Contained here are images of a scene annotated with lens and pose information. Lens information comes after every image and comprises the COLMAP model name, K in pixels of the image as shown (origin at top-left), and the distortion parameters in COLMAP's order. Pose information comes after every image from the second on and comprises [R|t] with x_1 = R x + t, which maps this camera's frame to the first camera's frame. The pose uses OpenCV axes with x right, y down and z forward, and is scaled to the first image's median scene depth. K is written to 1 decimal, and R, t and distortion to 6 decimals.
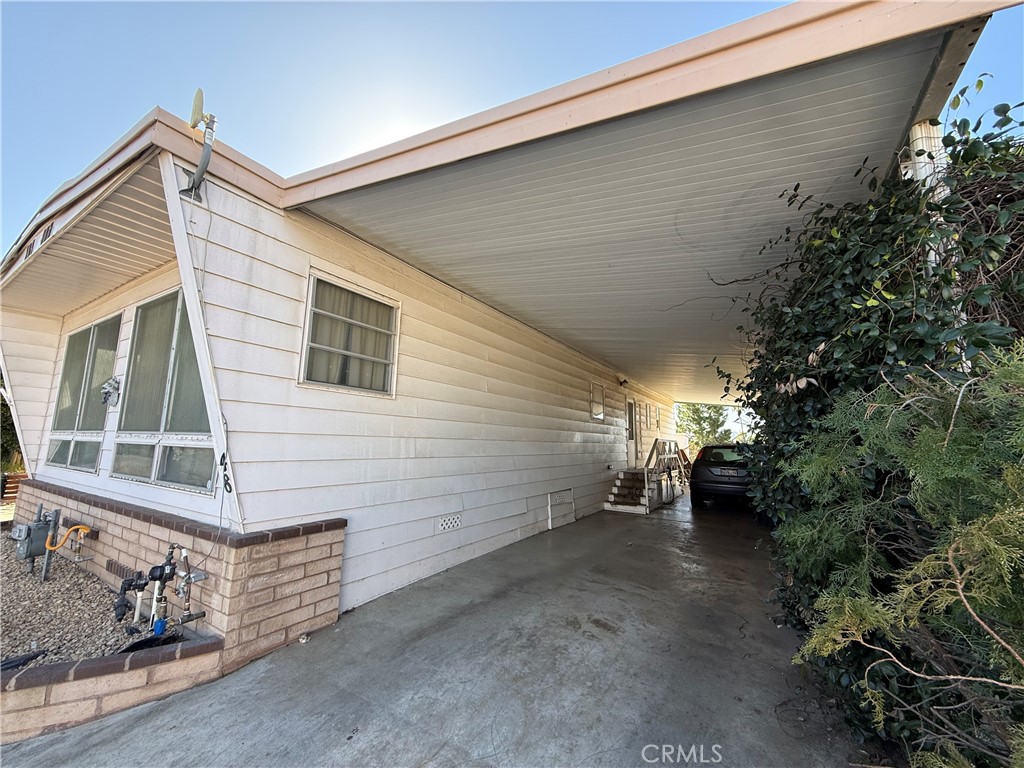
lens RADIAL K [[406.0, 0, 513.0], [0, 406.0, 385.8], [0, 0, 1]] dist [0.000689, -0.001326]
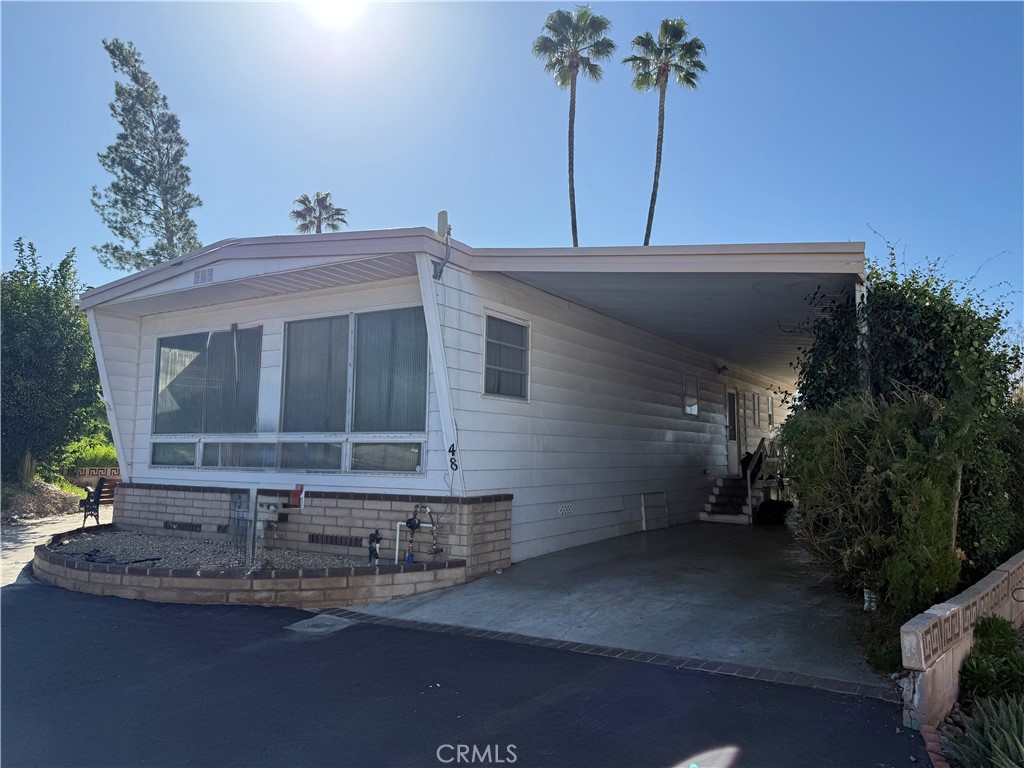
lens RADIAL K [[714.2, 0, 511.7], [0, 714.2, 380.6], [0, 0, 1]] dist [0.061393, -0.015836]
pose [[0.999656, -0.010738, -0.023947, -0.293907], [0.011666, 0.999173, 0.038952, -0.119112], [0.023509, -0.039218, 0.998954, -1.137652]]
